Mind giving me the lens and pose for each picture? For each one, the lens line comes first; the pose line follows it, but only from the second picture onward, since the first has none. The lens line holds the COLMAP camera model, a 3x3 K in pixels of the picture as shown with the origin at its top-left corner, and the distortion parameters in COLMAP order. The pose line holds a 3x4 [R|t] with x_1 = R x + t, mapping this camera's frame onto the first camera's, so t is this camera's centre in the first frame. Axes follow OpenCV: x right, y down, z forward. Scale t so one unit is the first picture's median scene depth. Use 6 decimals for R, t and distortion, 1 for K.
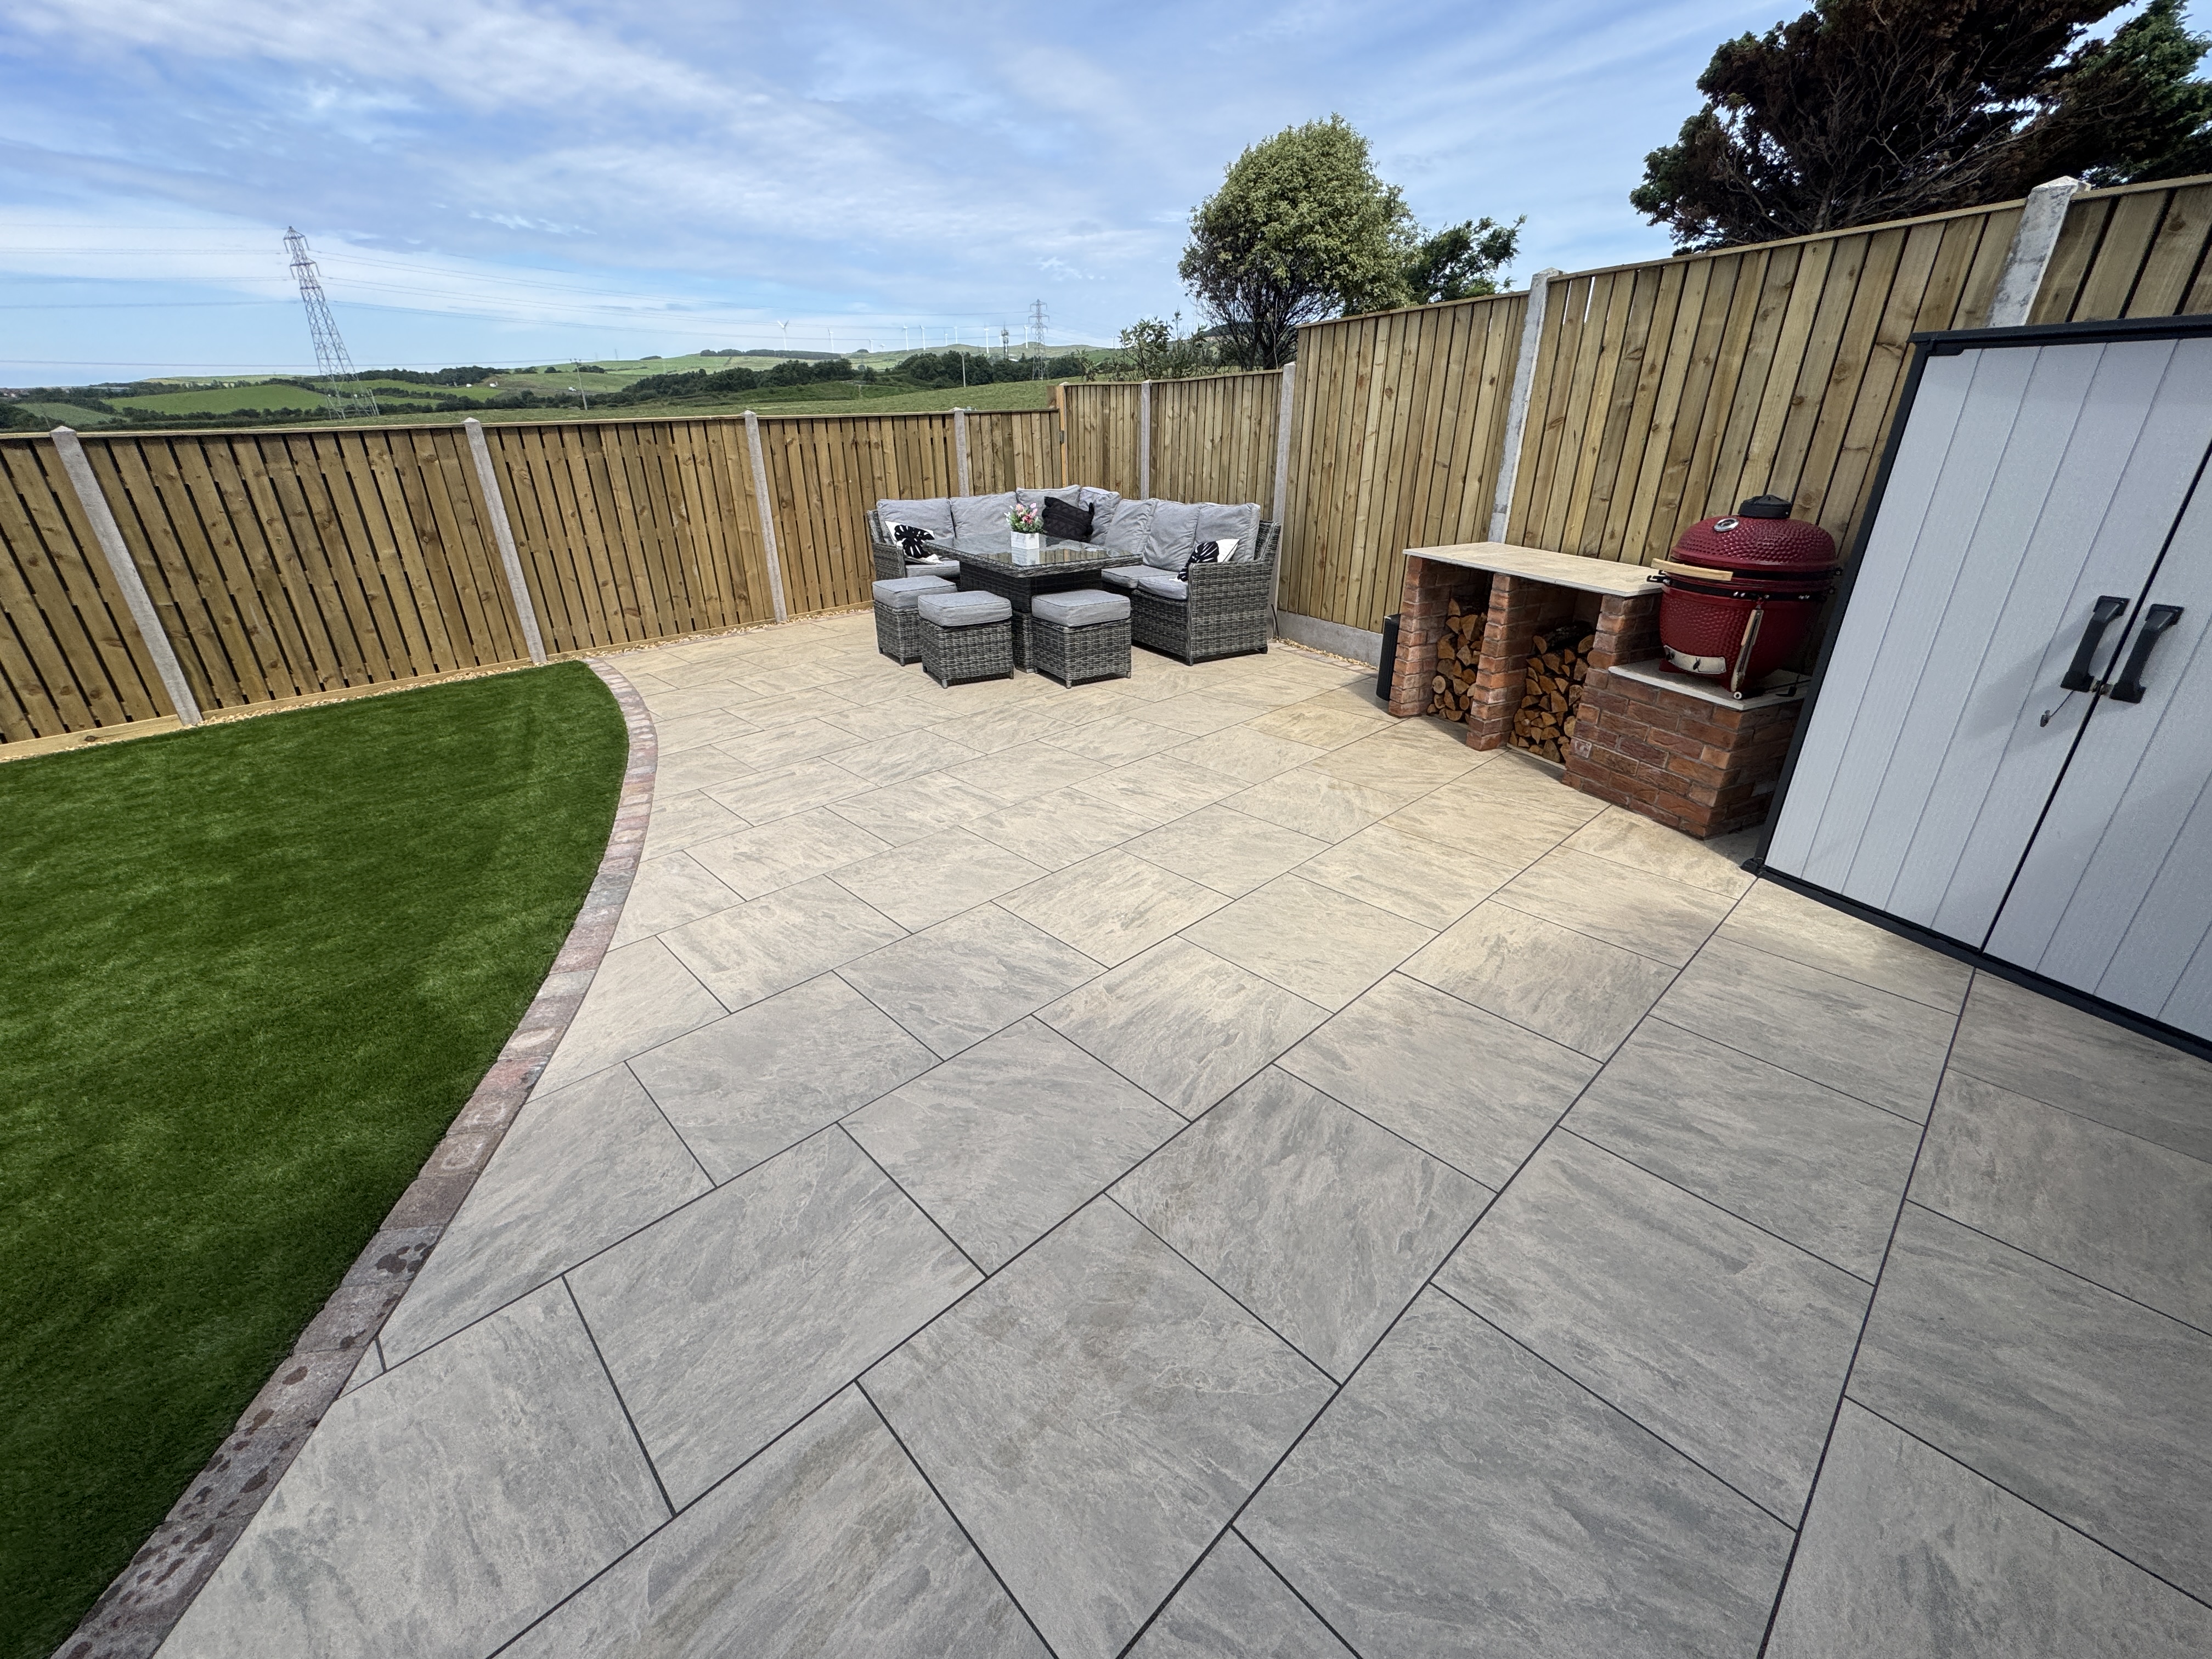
lens RADIAL K [[905.6, 0, 1107.6], [0, 905.6, 841.3], [0, 0, 1]] dist [-0.000688, 0.000769]
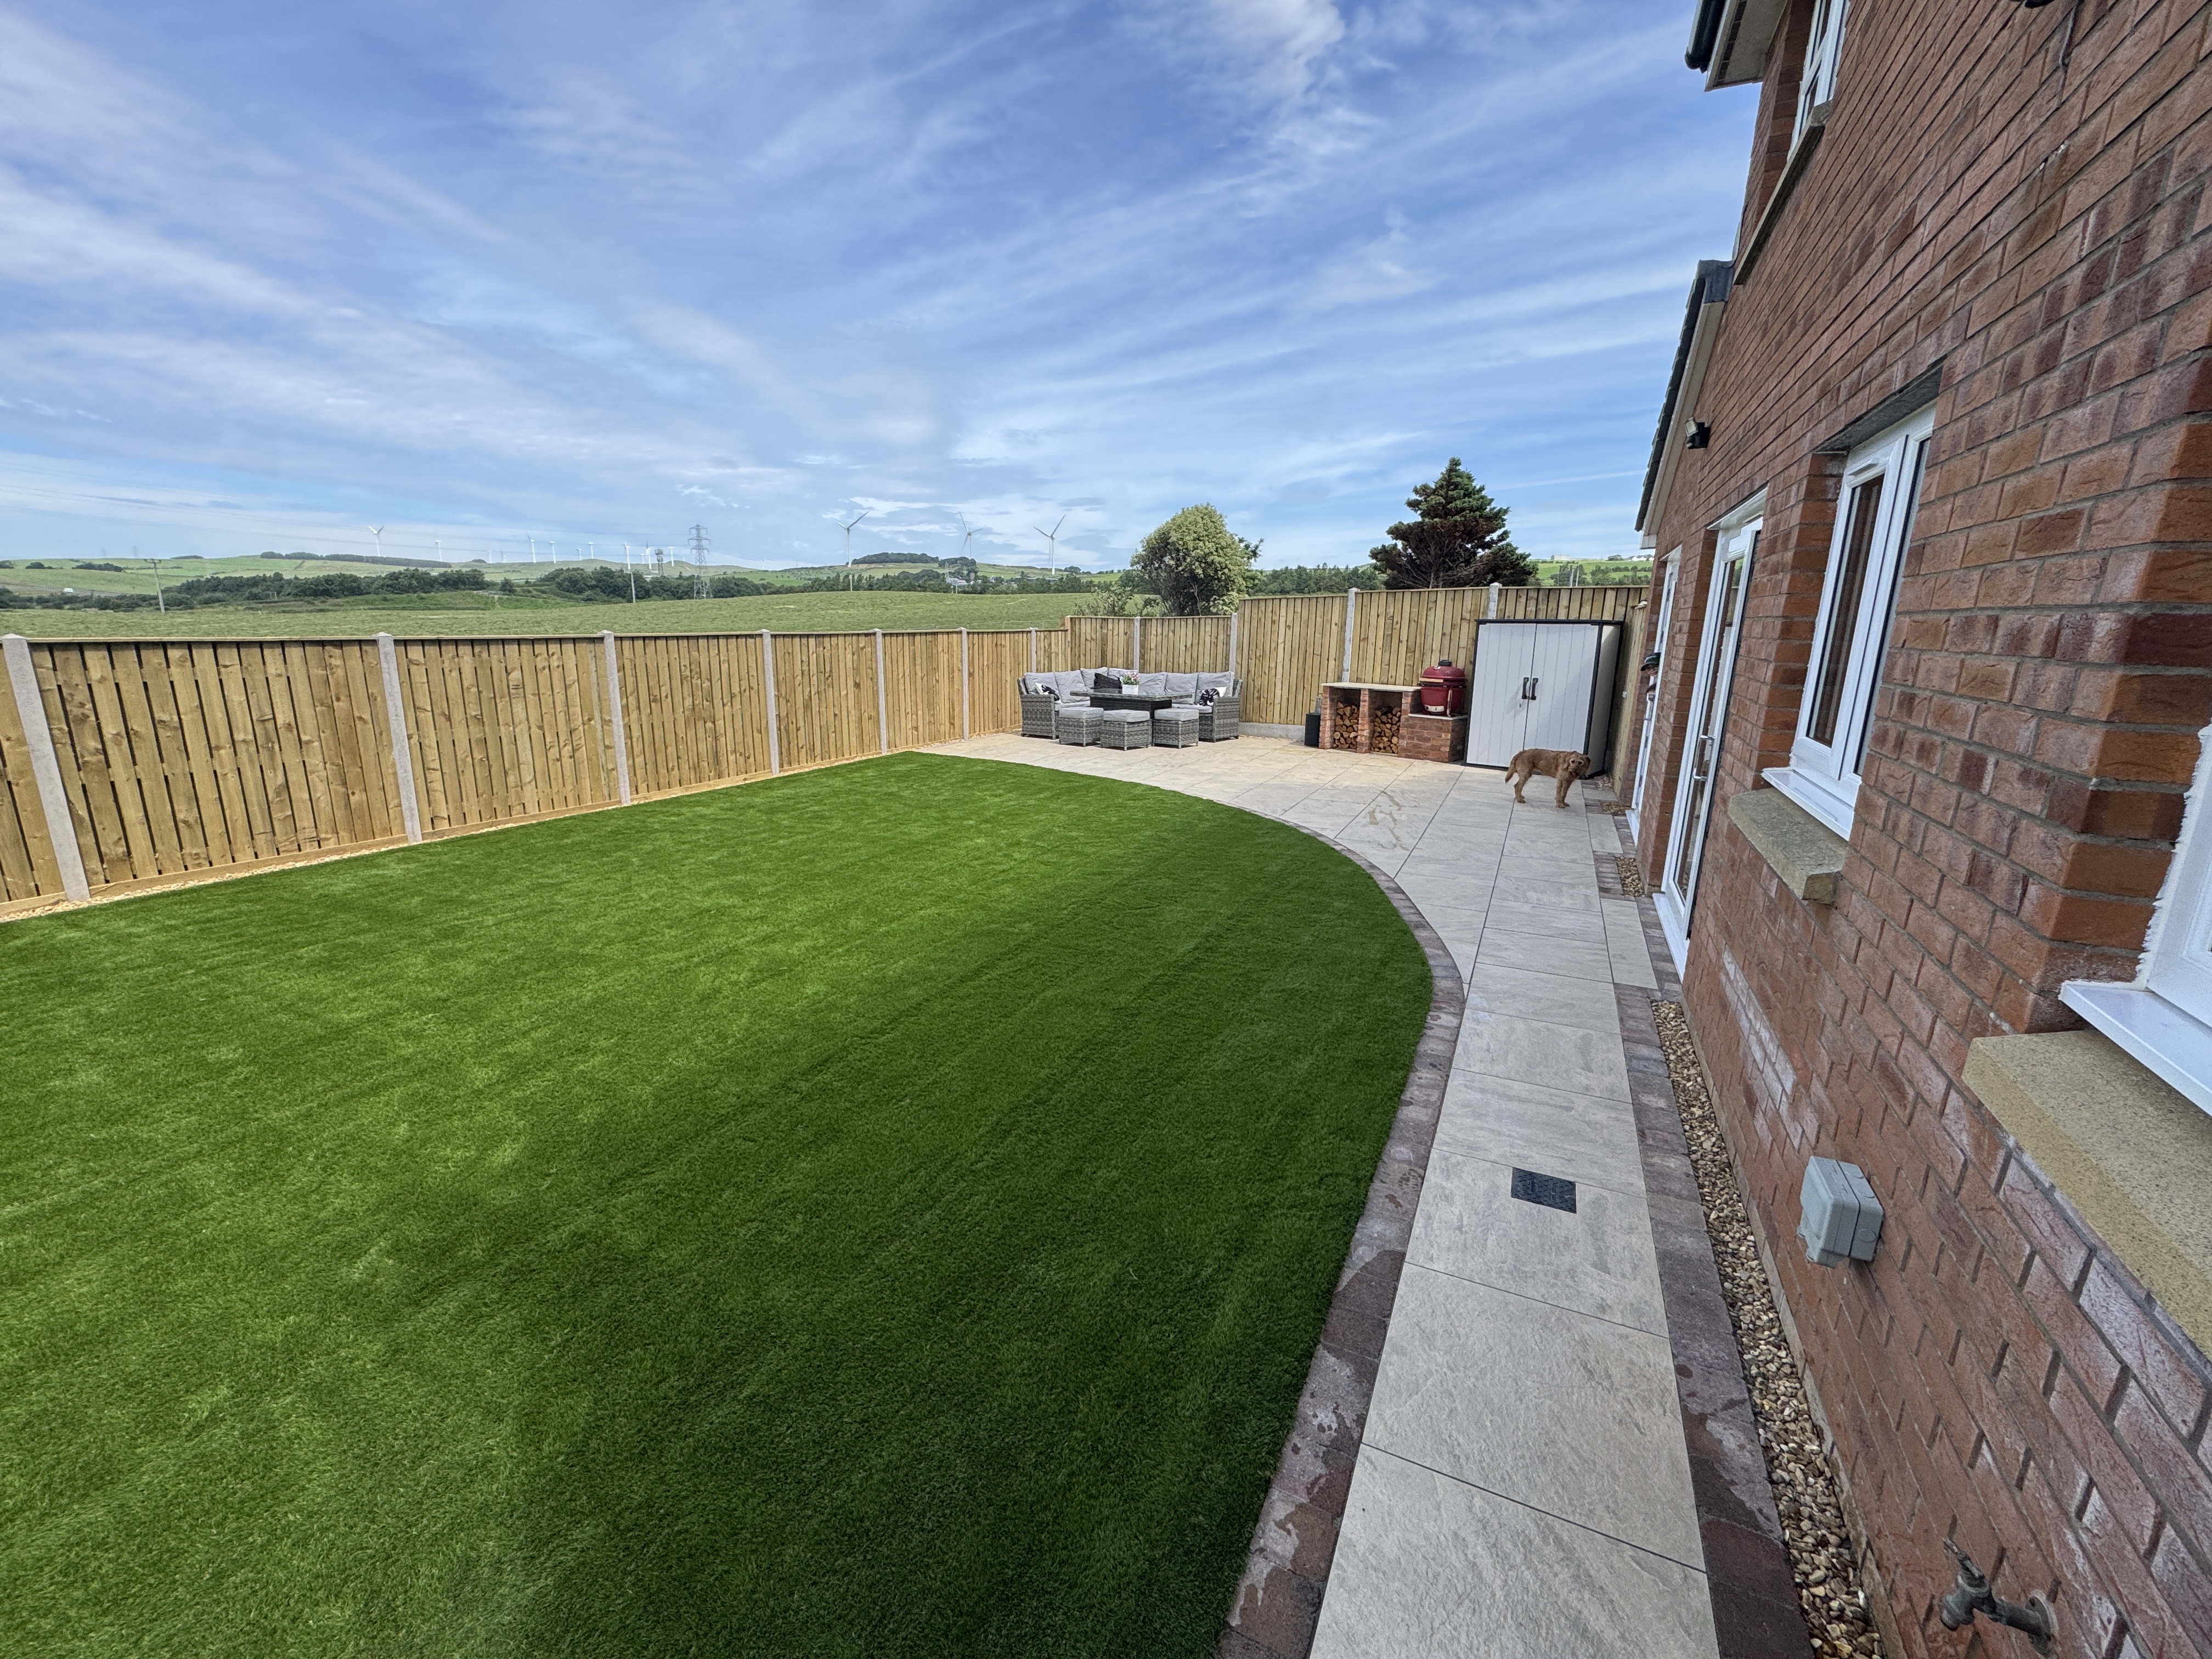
lens RADIAL K [[905.6, 0, 1107.6], [0, 905.6, 841.3], [0, 0, 1]] dist [-0.000688, 0.000769]
pose [[0.936601, -0.061492, 0.344959, -0.783959], [0.133363, 0.972945, -0.188658, 0.352593], [-0.324026, 0.222702, 0.919462, -0.731375]]
